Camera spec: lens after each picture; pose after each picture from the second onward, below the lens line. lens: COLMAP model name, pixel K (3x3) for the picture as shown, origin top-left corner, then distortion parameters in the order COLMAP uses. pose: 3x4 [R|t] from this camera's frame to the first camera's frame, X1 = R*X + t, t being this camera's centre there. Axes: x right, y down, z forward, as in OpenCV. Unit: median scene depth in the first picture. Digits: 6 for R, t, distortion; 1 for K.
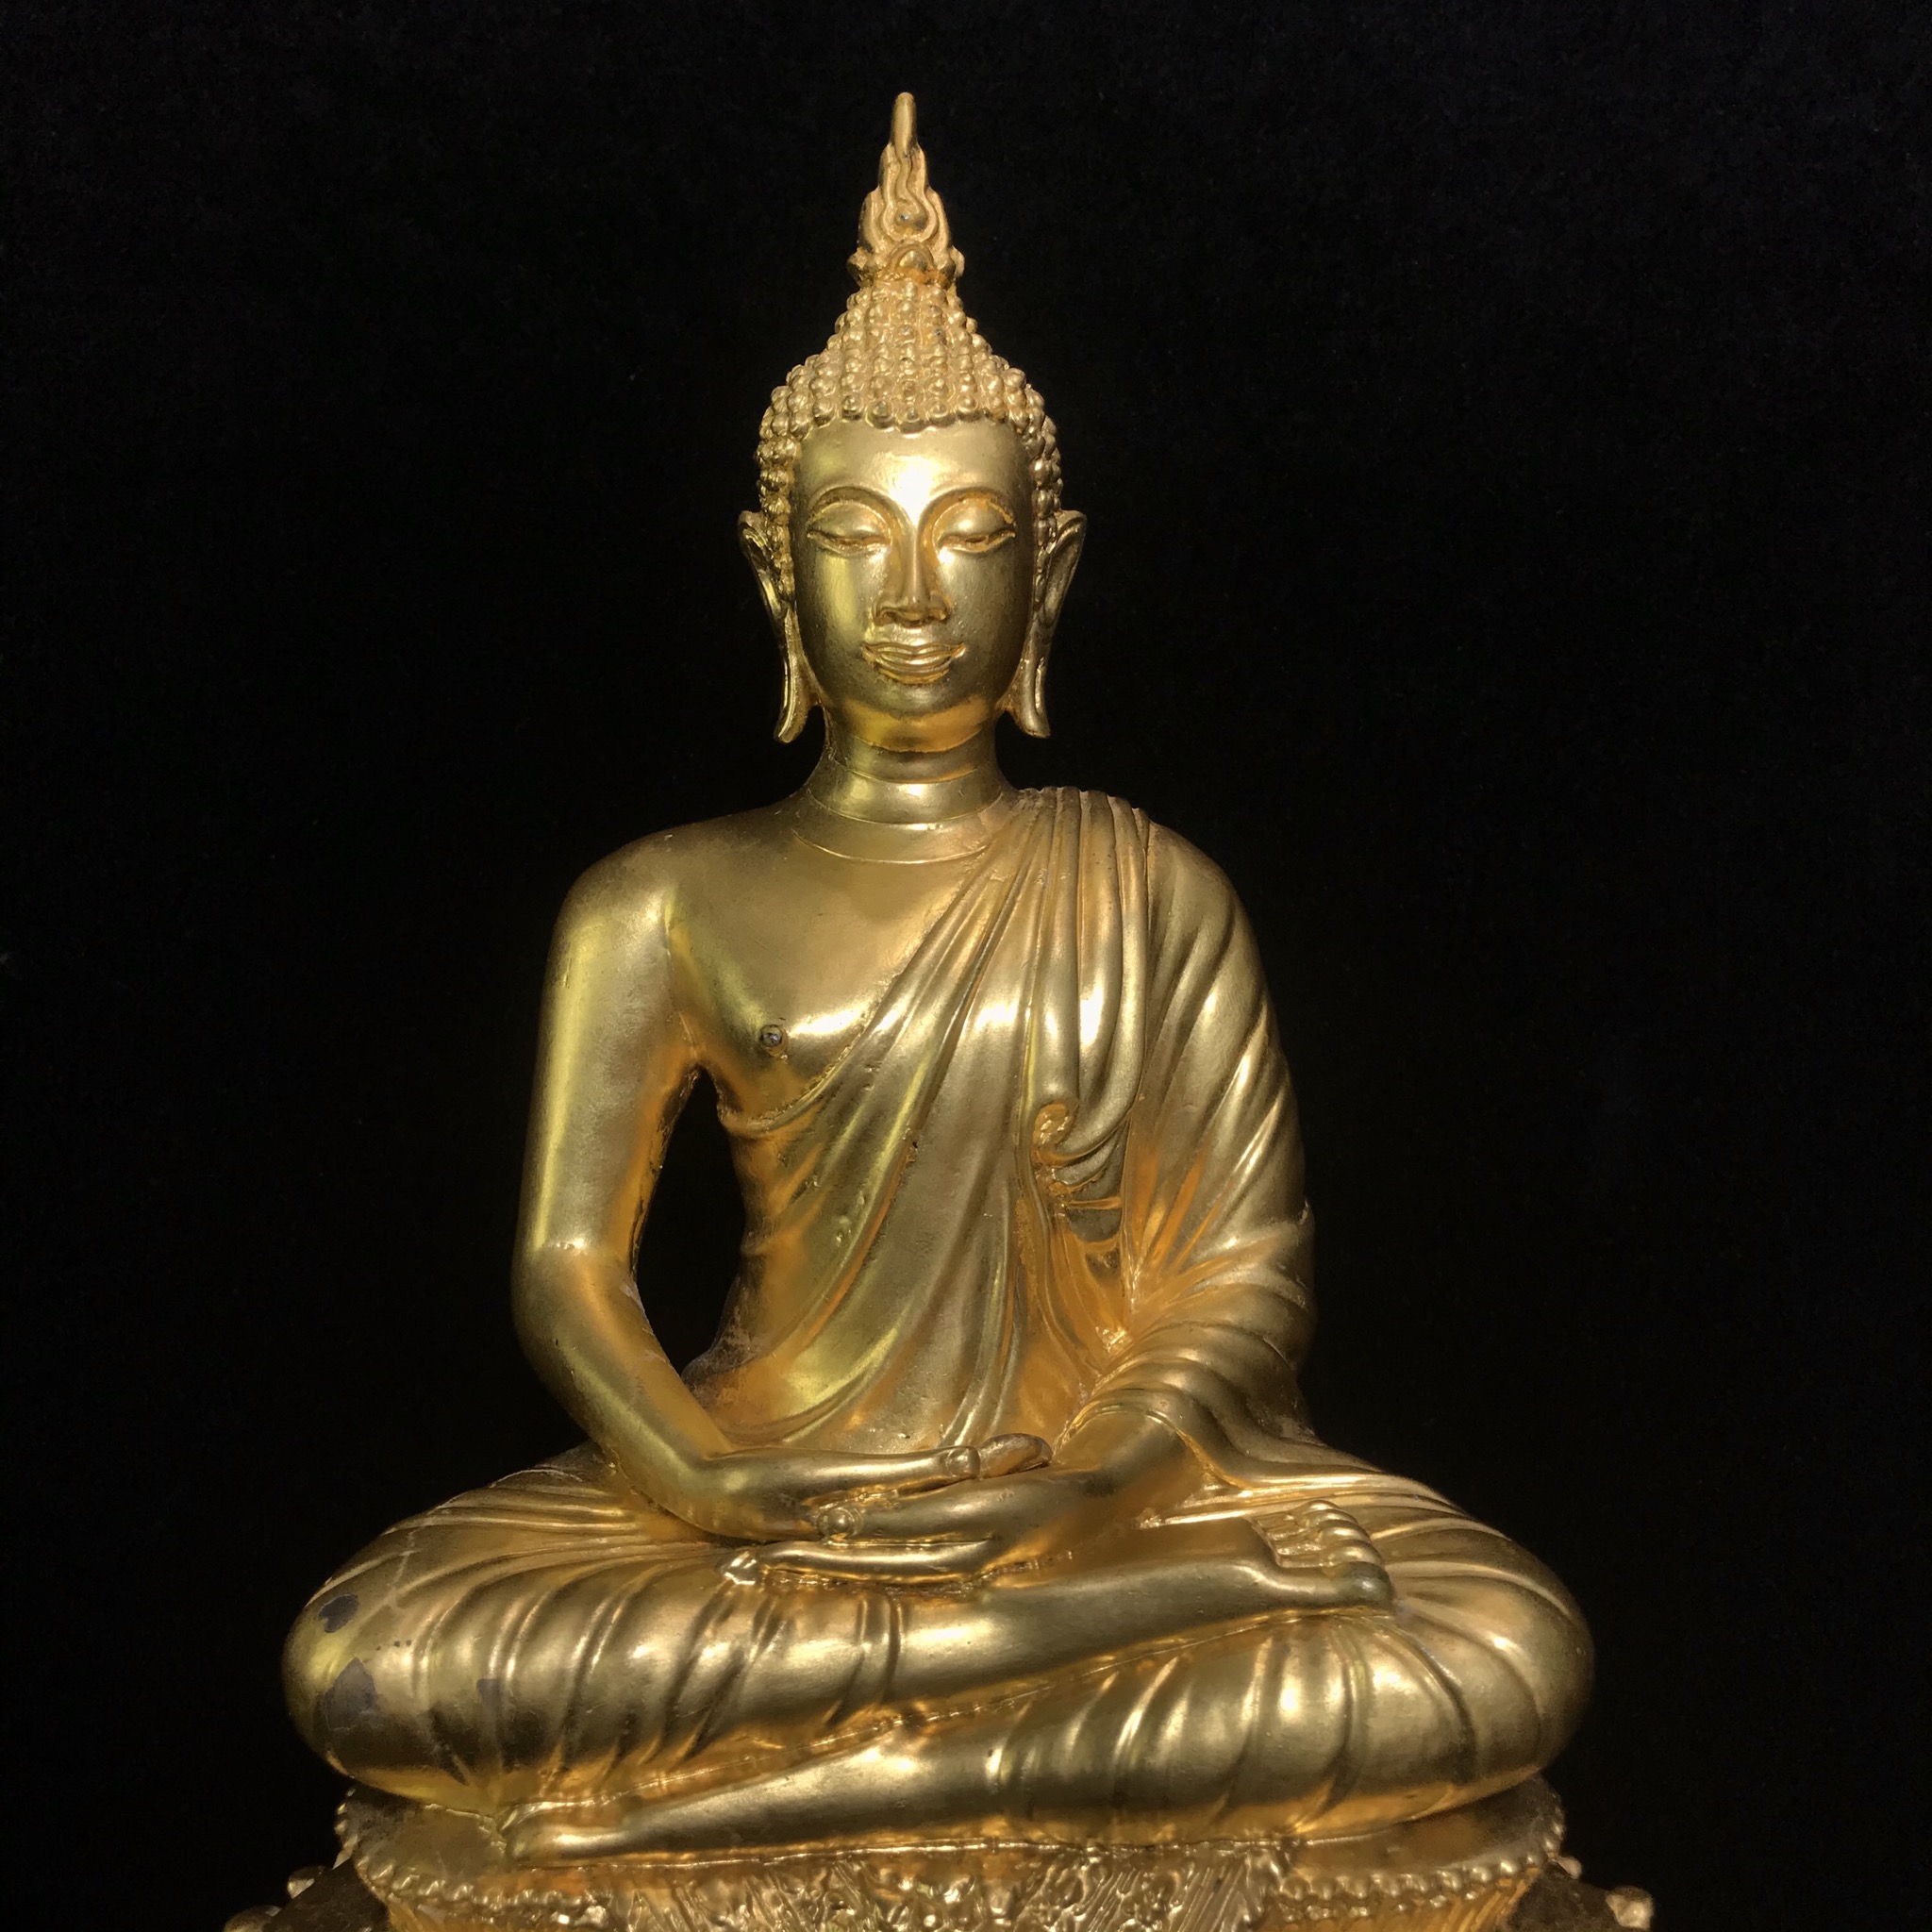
lens RADIAL K [[2120.0, 0, 974.0], [0, 2120.0, 949.4], [0, 0, 1]] dist [0.195640, -0.742555]
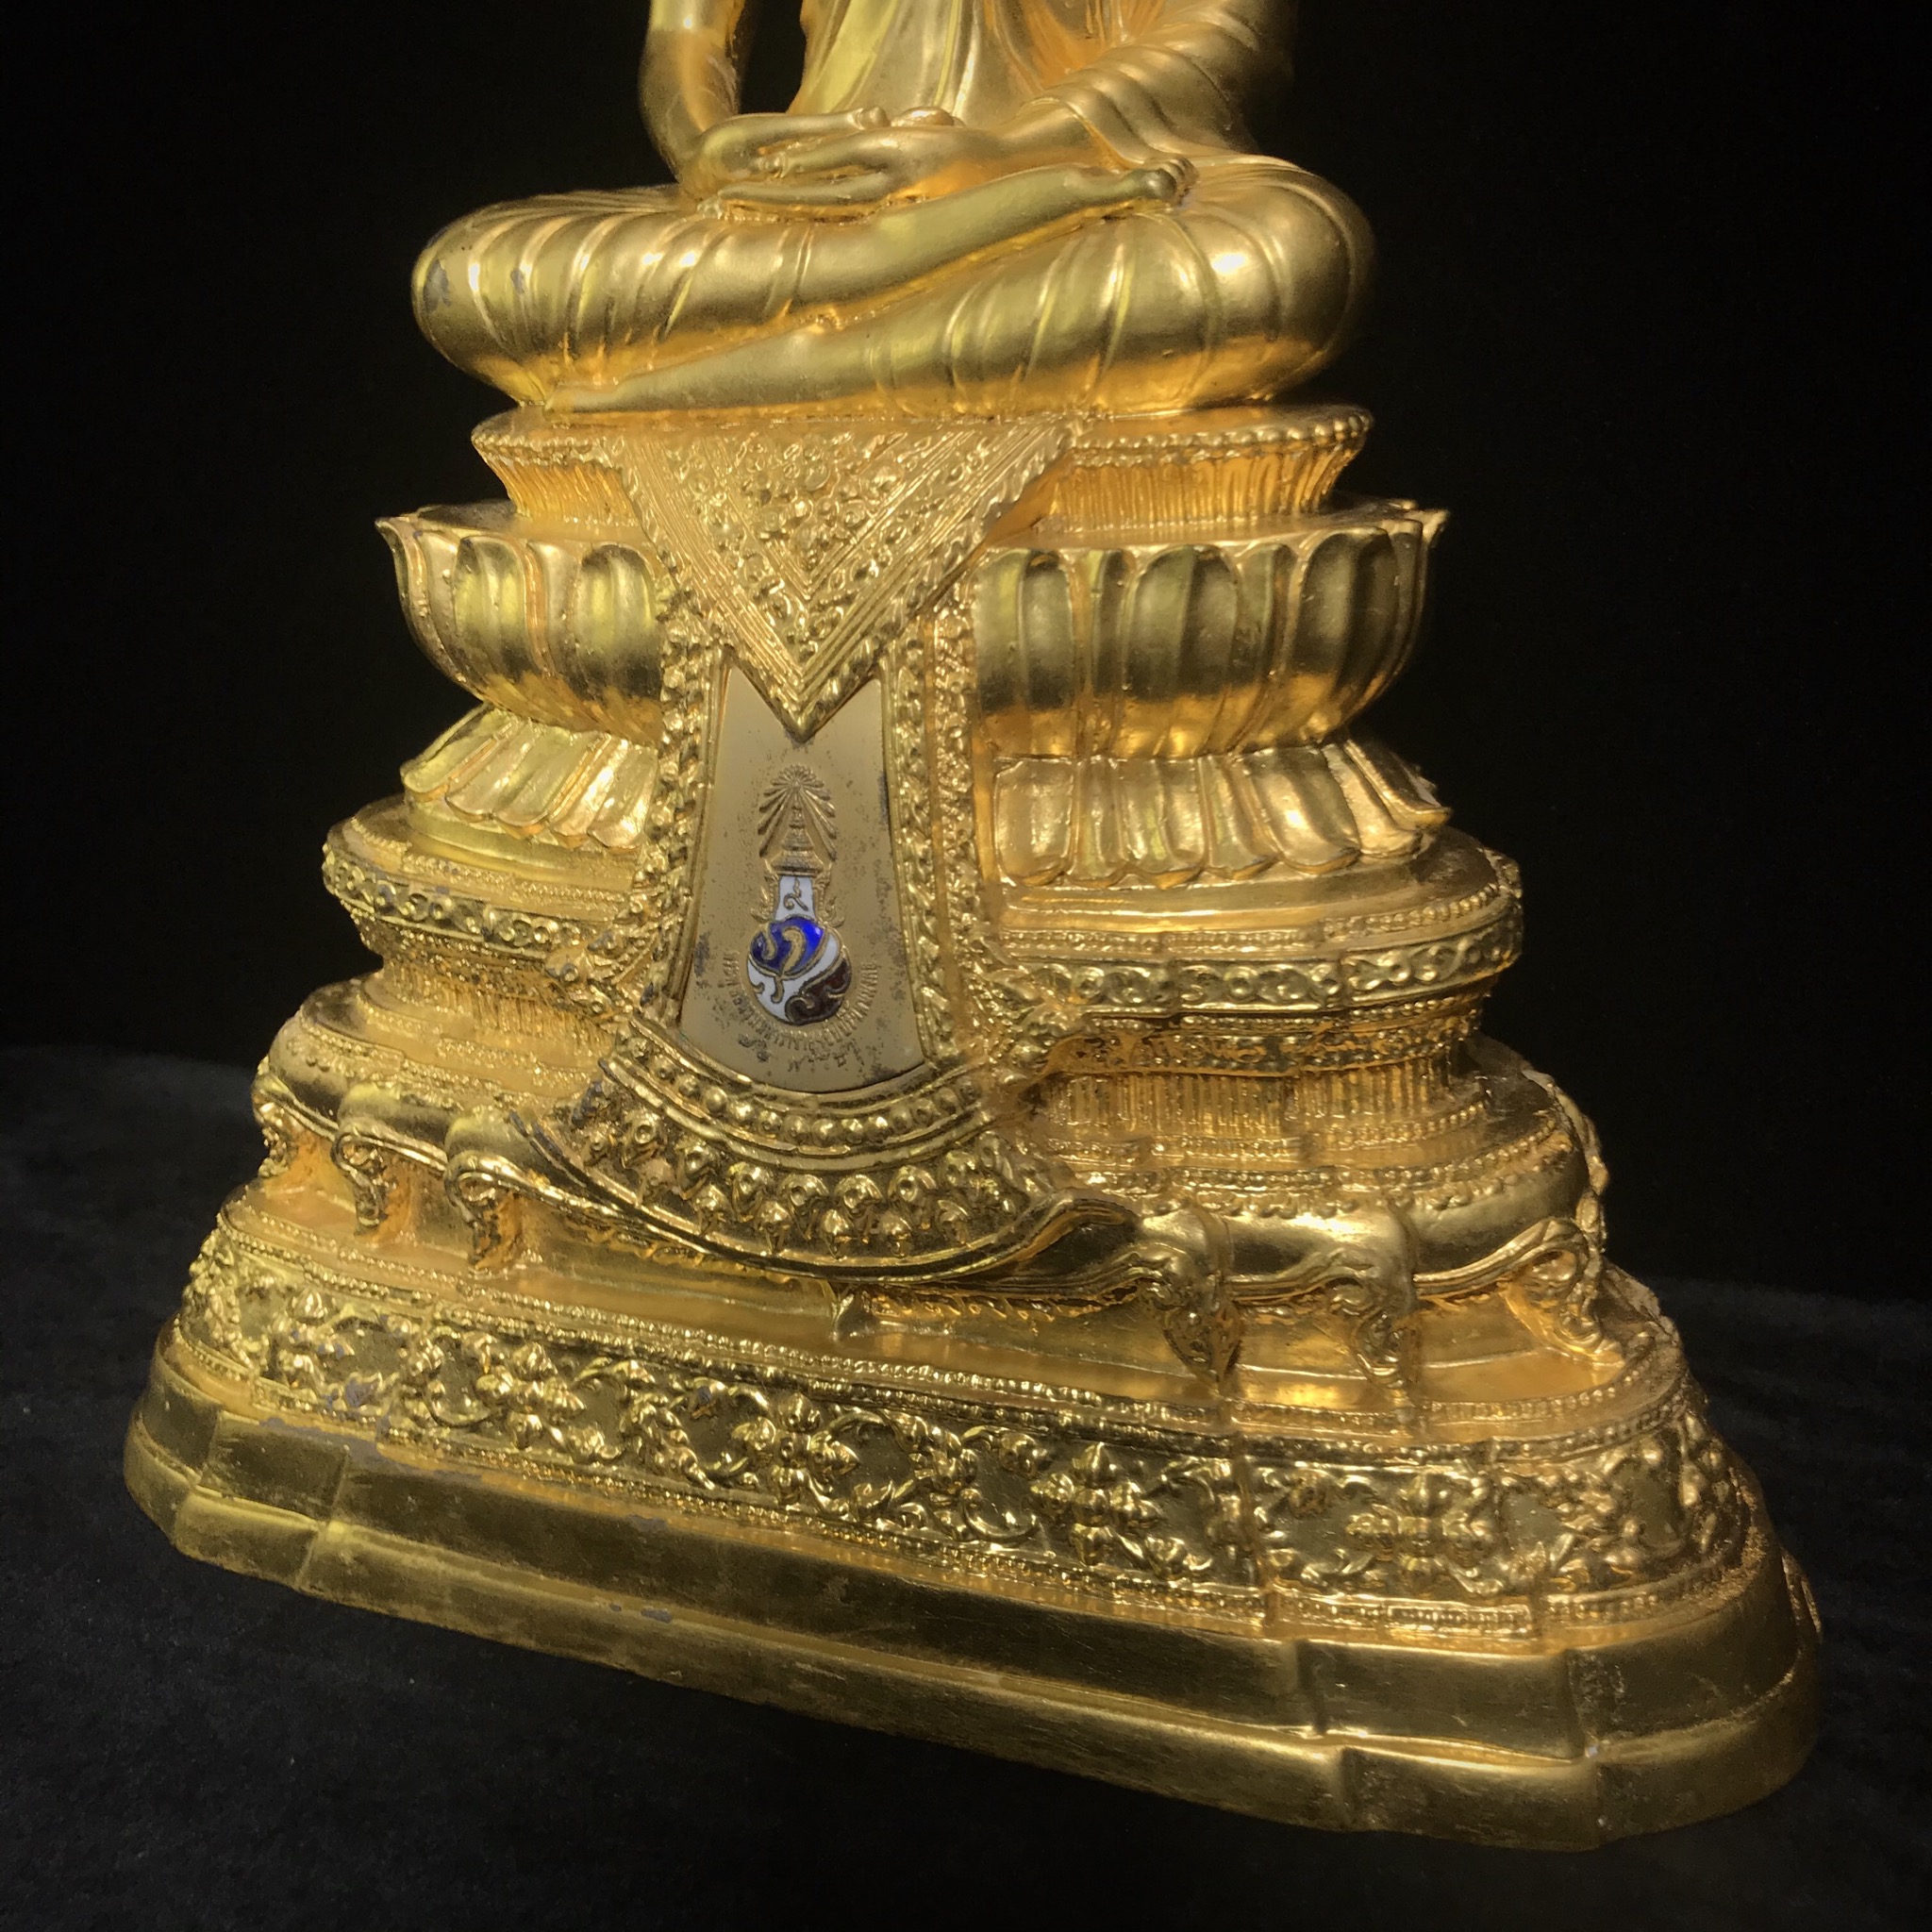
lens RADIAL K [[2120.0, 0, 974.0], [0, 2120.0, 949.4], [0, 0, 1]] dist [0.195640, -0.742555]
pose [[0.921956, 0.090085, -0.376673, 0.493141], [0.005934, 0.969173, 0.246311, 0.353899], [0.387250, -0.229323, 0.893000, -0.168117]]
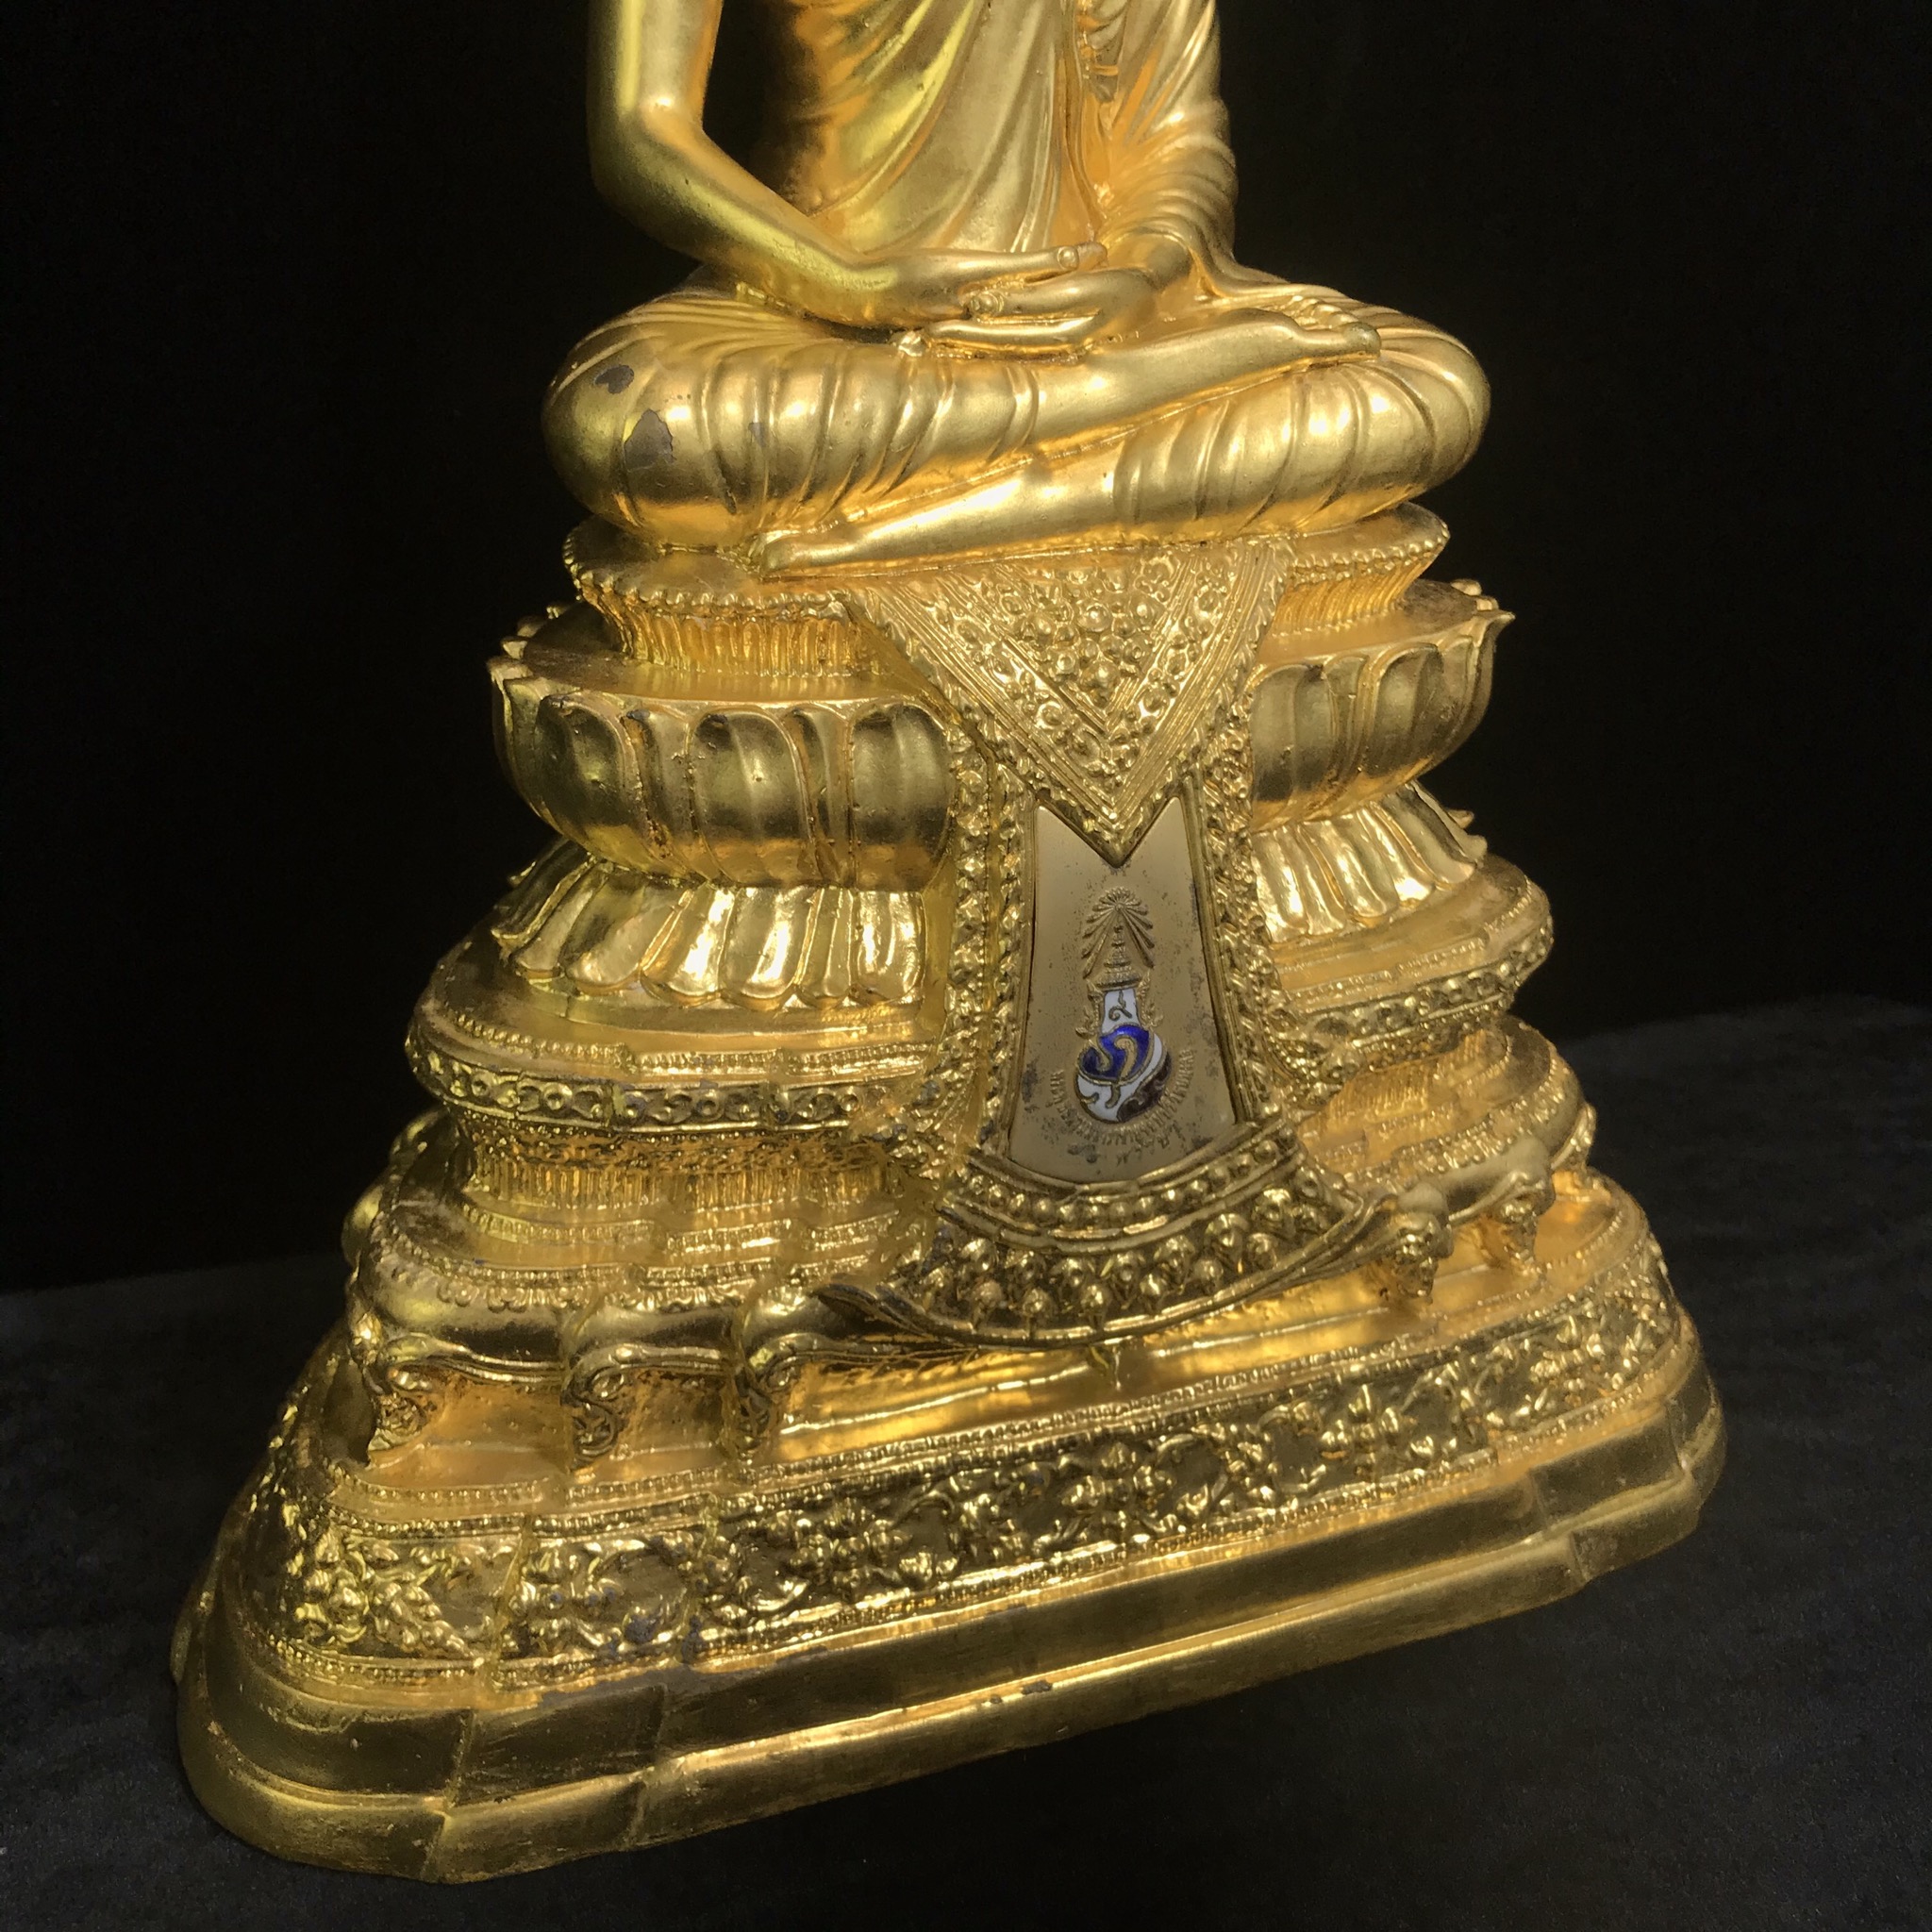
lens RADIAL K [[2120.0, 0, 974.0], [0, 2120.0, 949.4], [0, 0, 1]] dist [0.195640, -0.742555]
pose [[0.938085, -0.113714, 0.327210, -0.460453], [-0.010426, 0.934889, 0.354787, 0.152314], [-0.346250, -0.336232, 0.875819, -0.206411]]
